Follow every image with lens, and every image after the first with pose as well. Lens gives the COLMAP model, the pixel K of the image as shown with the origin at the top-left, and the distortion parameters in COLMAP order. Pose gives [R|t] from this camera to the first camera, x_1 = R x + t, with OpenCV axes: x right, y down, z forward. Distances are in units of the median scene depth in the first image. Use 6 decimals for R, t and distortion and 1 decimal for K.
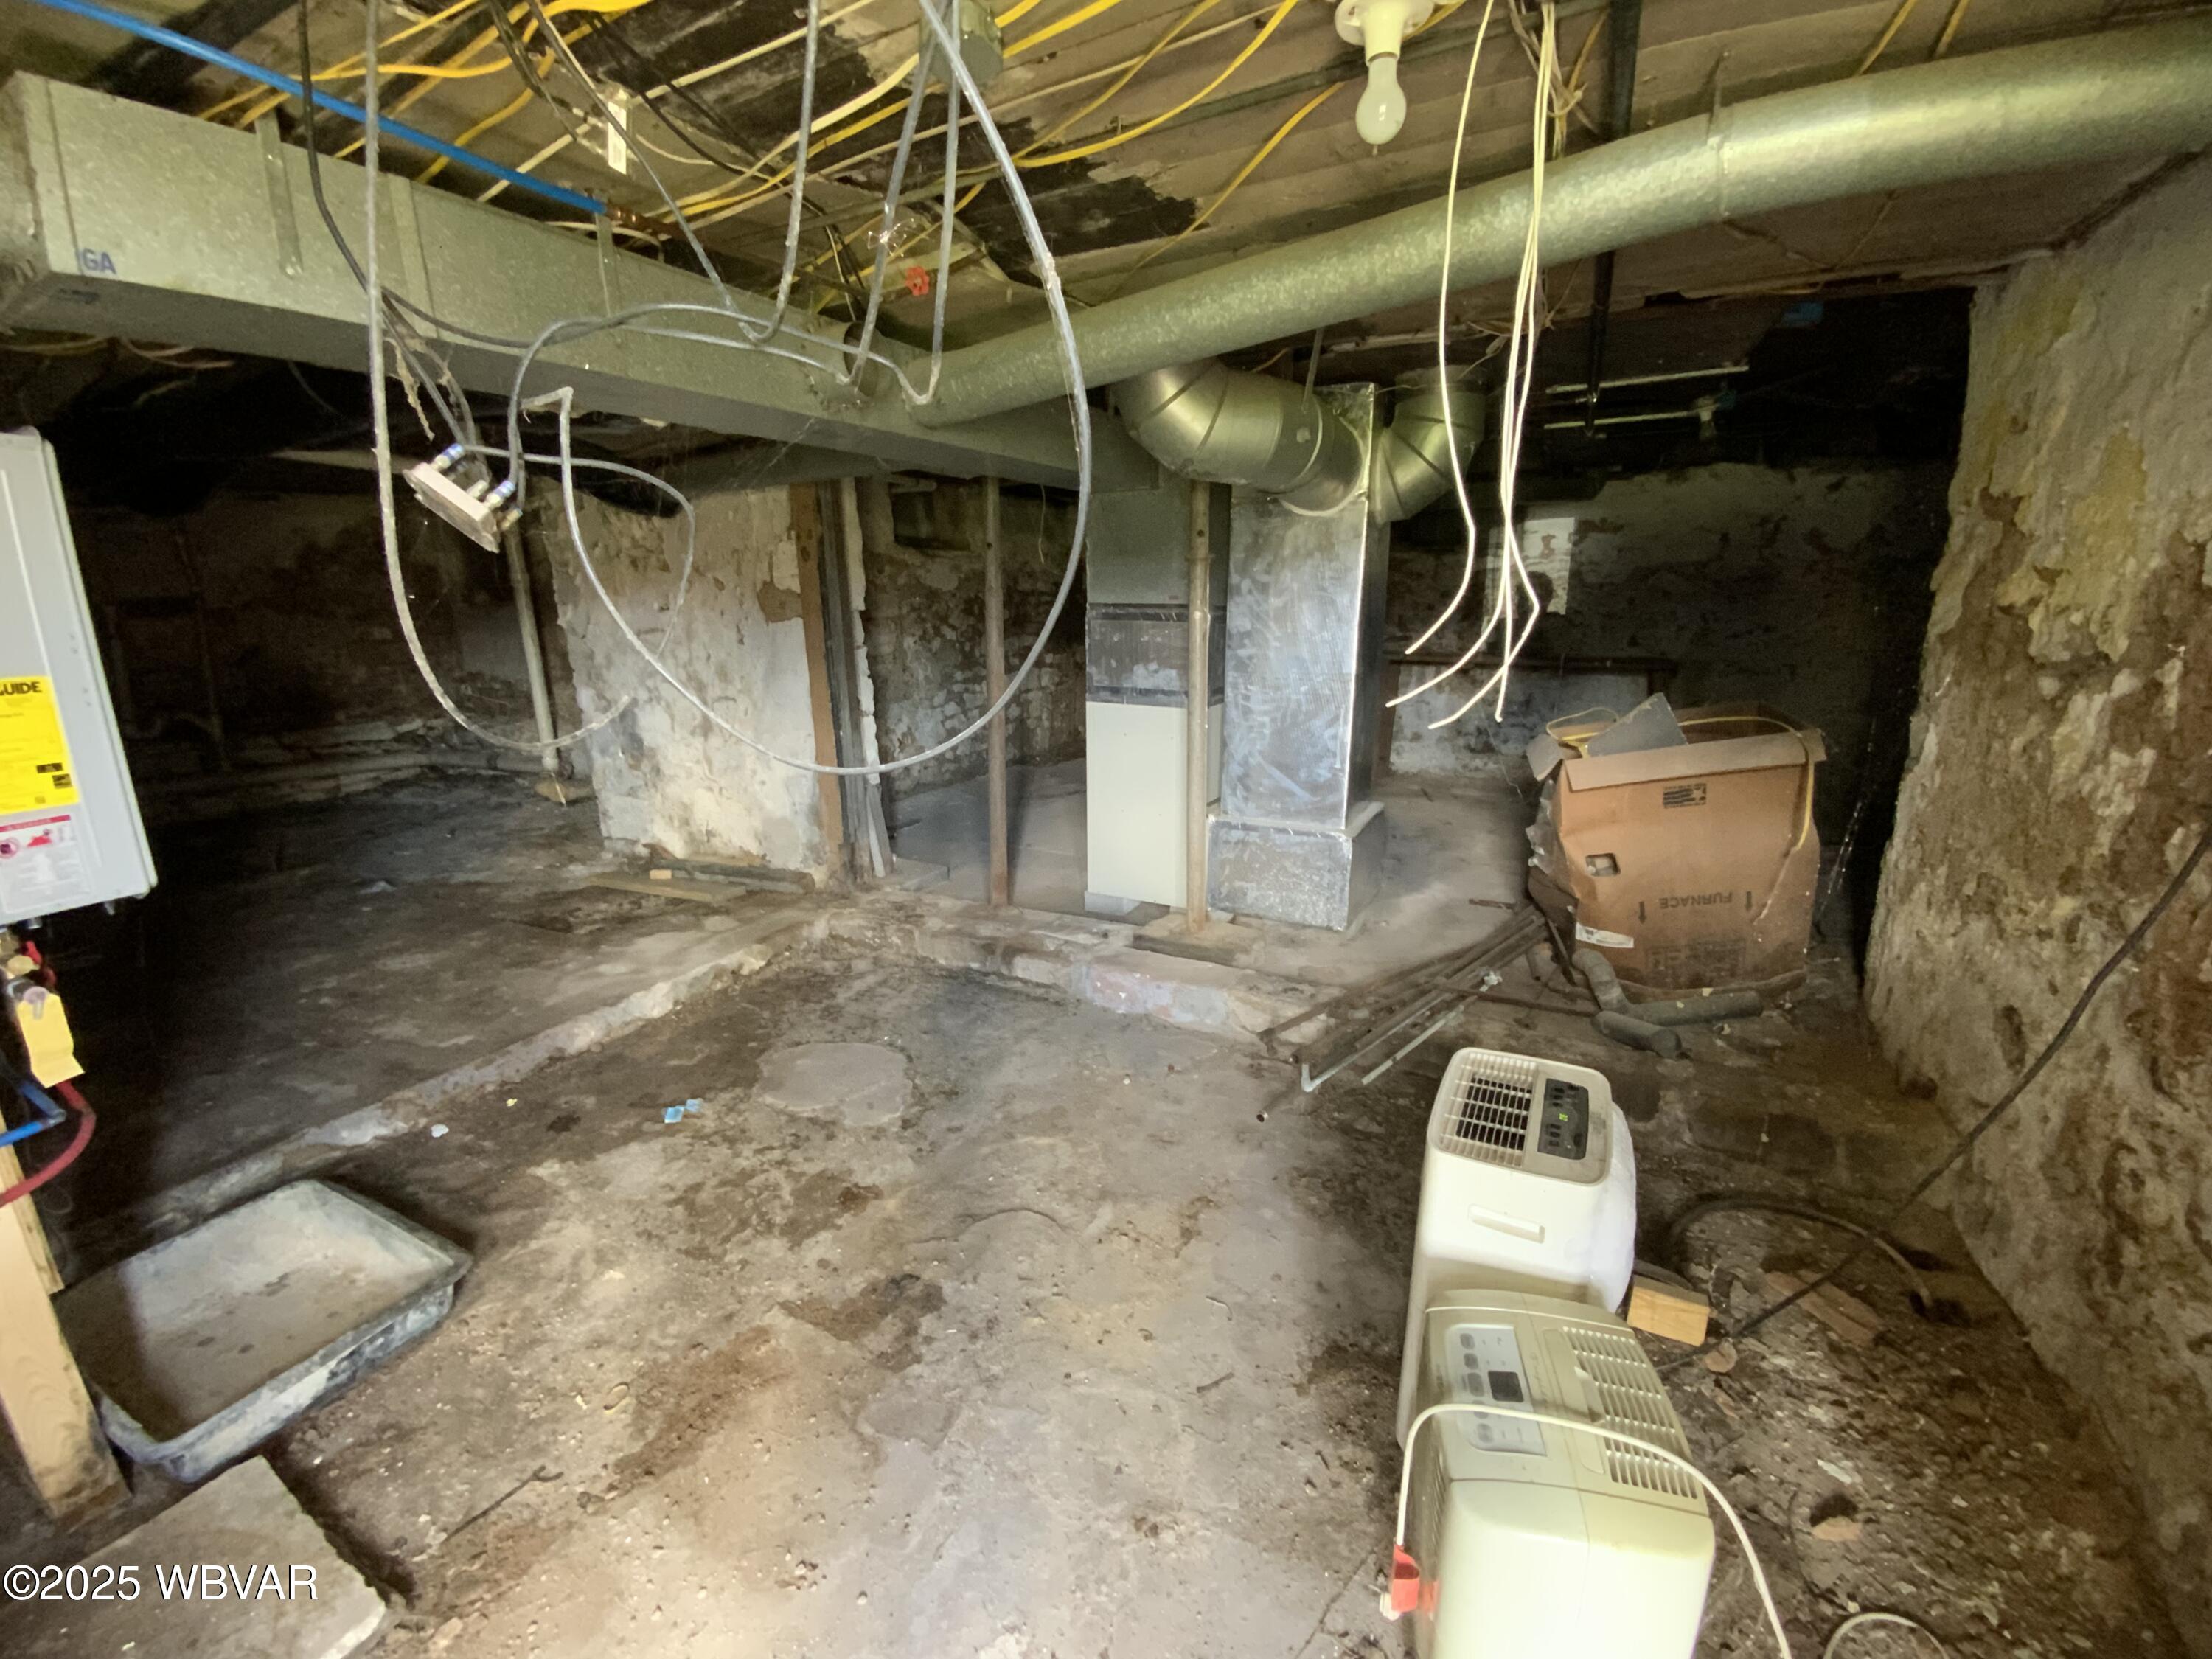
lens RADIAL K [[897.9, 0, 1106.0], [0, 897.9, 829.5], [0, 0, 1]] dist [-0.000023, -0.000068]
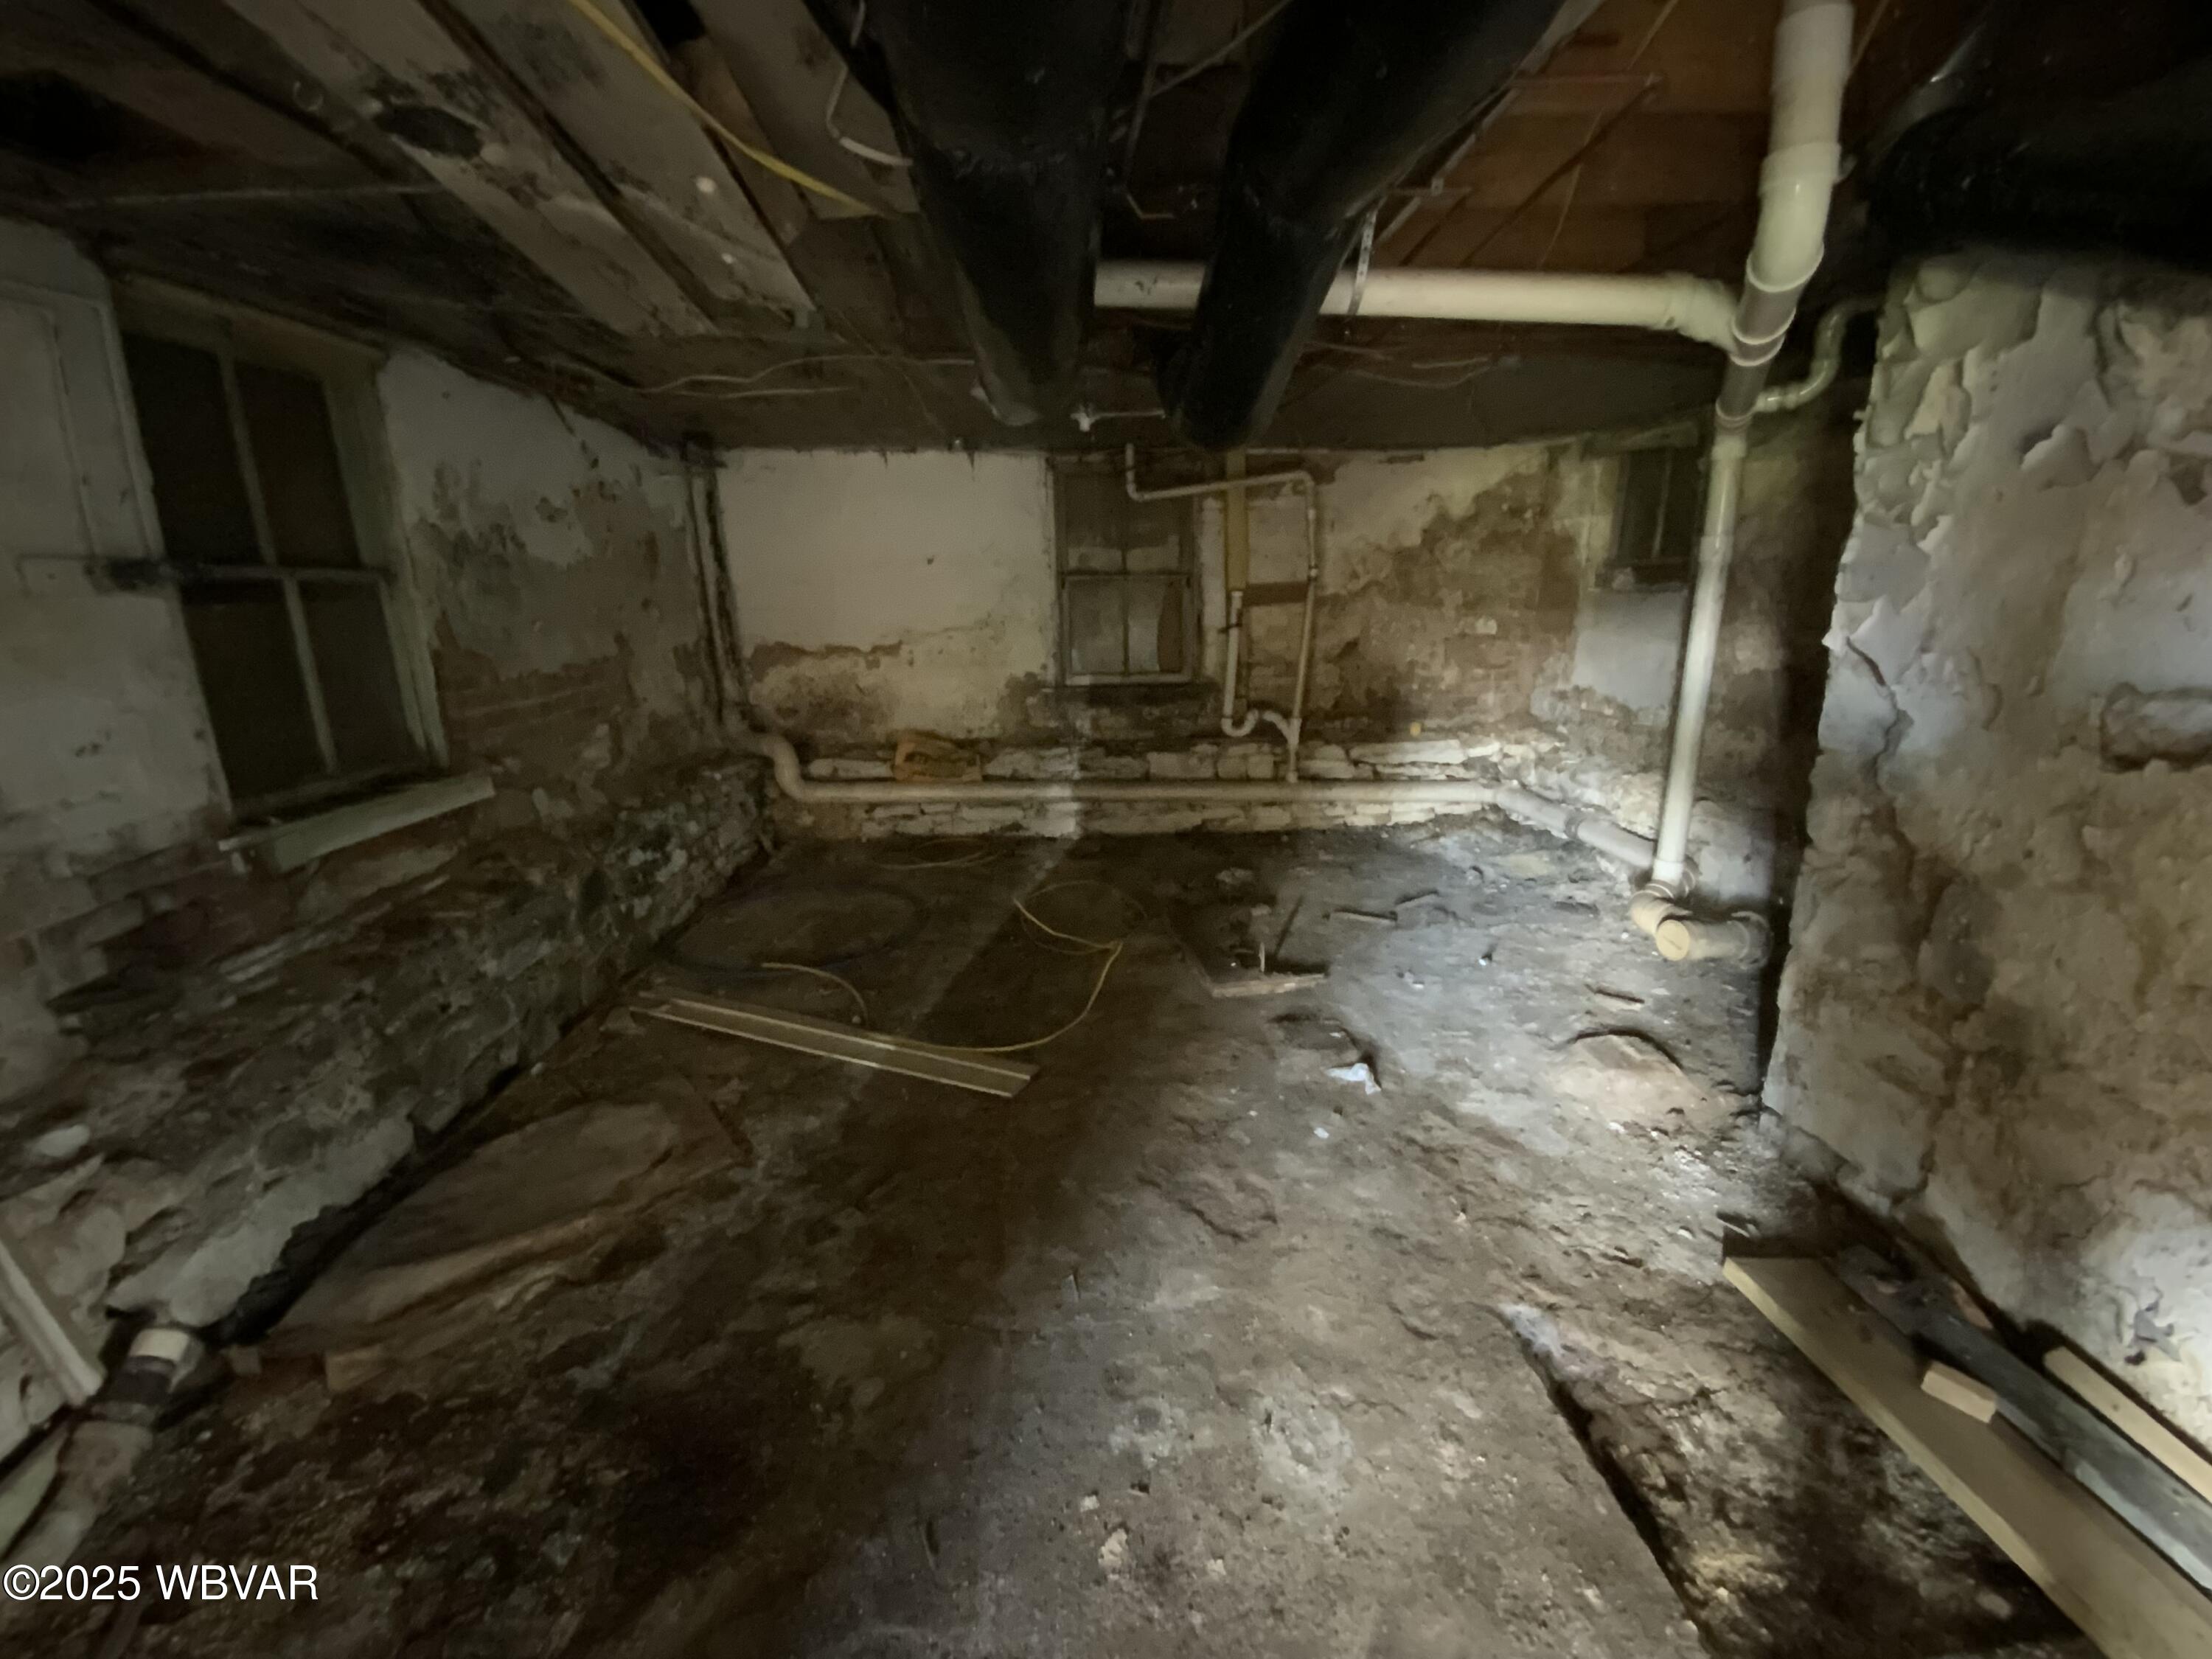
lens RADIAL K [[902.9, 0, 1106.0], [0, 902.9, 829.5], [0, 0, 1]] dist [0.014606, -0.018061]
pose [[0.486830, 0.226598, -0.843594, -0.284339], [-0.211725, 0.967578, 0.137717, -0.093332], [0.847449, 0.111565, 0.519022, 0.356935]]
